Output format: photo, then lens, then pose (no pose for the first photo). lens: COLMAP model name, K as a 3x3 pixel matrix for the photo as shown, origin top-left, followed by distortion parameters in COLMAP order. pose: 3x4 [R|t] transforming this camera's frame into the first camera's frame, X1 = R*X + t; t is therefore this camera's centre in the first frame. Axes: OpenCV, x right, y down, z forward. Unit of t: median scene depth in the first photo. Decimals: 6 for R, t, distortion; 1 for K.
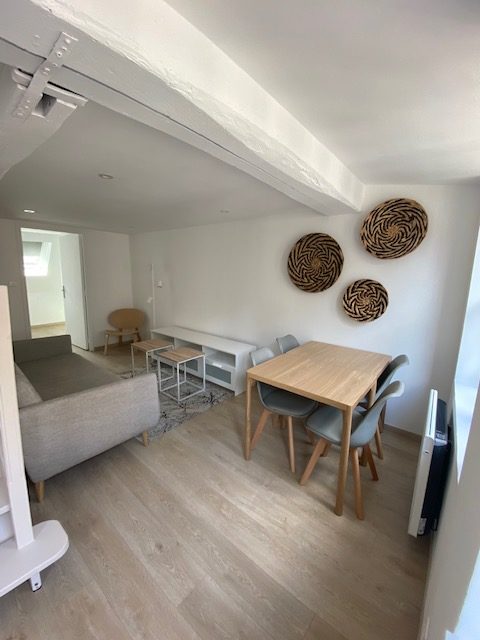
lens RADIAL K [[260.1, 0, 241.7], [0, 260.1, 316.7], [0, 0, 1]] dist [0.020642, -0.018155]
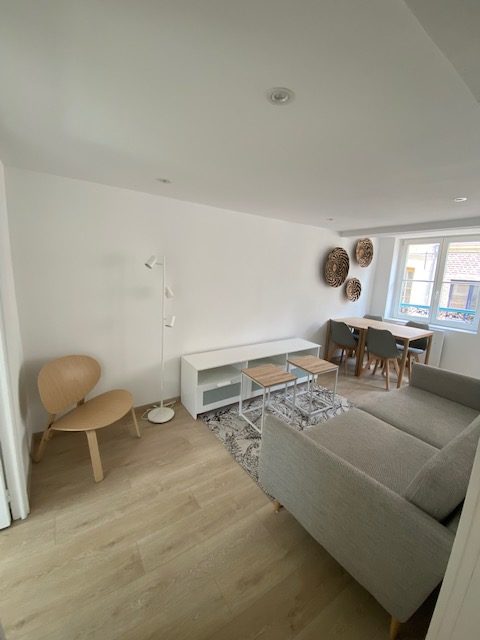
lens RADIAL K [[260.1, 0, 241.7], [0, 260.1, 316.7], [0, 0, 1]] dist [0.020642, -0.018155]
pose [[0.273563, -0.174948, 0.945810, -1.277783], [0.130389, 0.980988, 0.143741, -0.207338], [-0.952975, 0.084001, 0.291174, 1.062956]]
